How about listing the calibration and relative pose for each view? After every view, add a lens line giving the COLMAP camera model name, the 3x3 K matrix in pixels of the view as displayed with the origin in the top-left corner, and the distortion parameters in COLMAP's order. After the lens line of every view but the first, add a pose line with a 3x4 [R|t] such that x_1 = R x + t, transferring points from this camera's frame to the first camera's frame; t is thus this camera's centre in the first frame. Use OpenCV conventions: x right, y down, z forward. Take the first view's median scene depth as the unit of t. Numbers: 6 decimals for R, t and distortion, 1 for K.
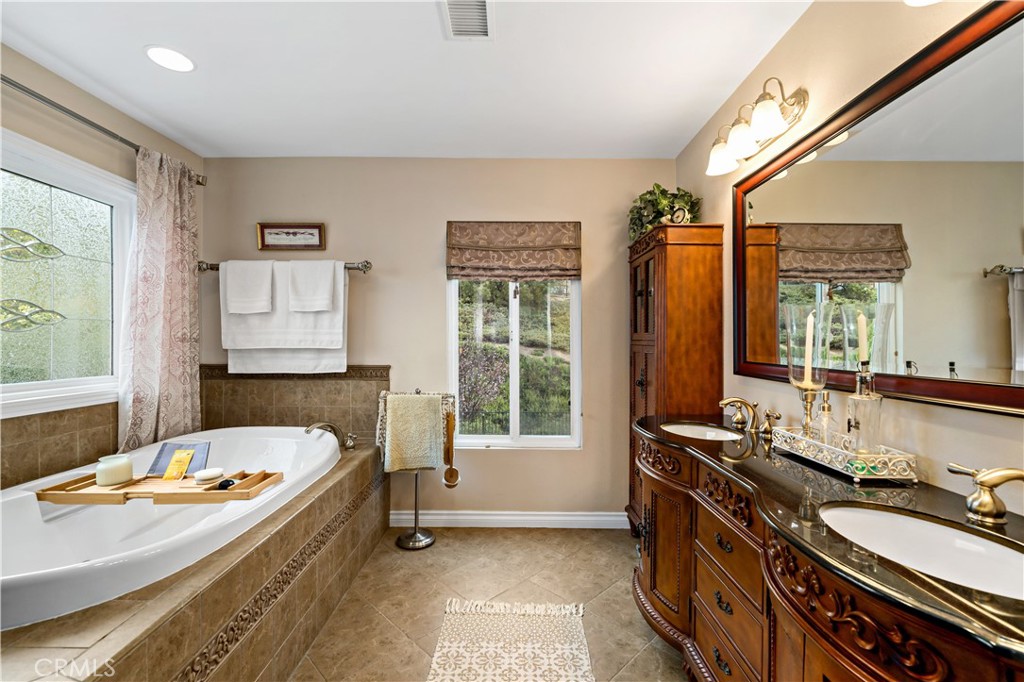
lens RADIAL K [[440.6, 0, 507.5], [0, 440.6, 341.9], [0, 0, 1]] dist [-0.001665, -0.000640]
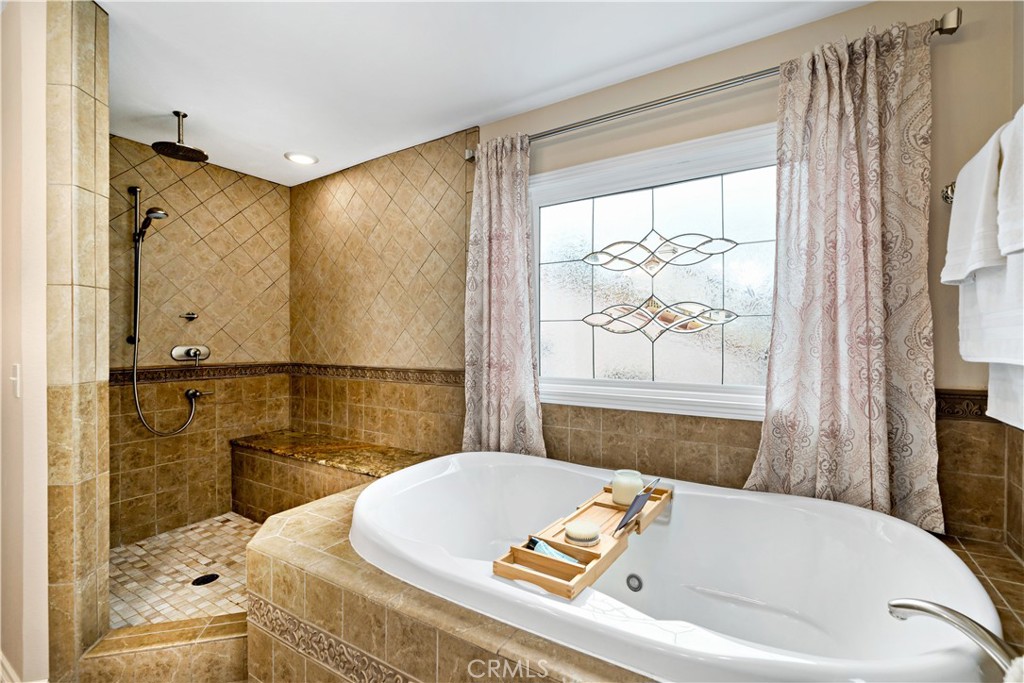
lens RADIAL K [[440.6, 0, 507.5], [0, 440.6, 342.4], [0, 0, 1]] dist [-0.001665, -0.000640]
pose [[-0.515955, 0.006271, -0.856593, -0.005991], [0.000573, 0.999976, 0.006976, -0.008286], [0.856615, 0.003109, -0.515946, 1.140274]]
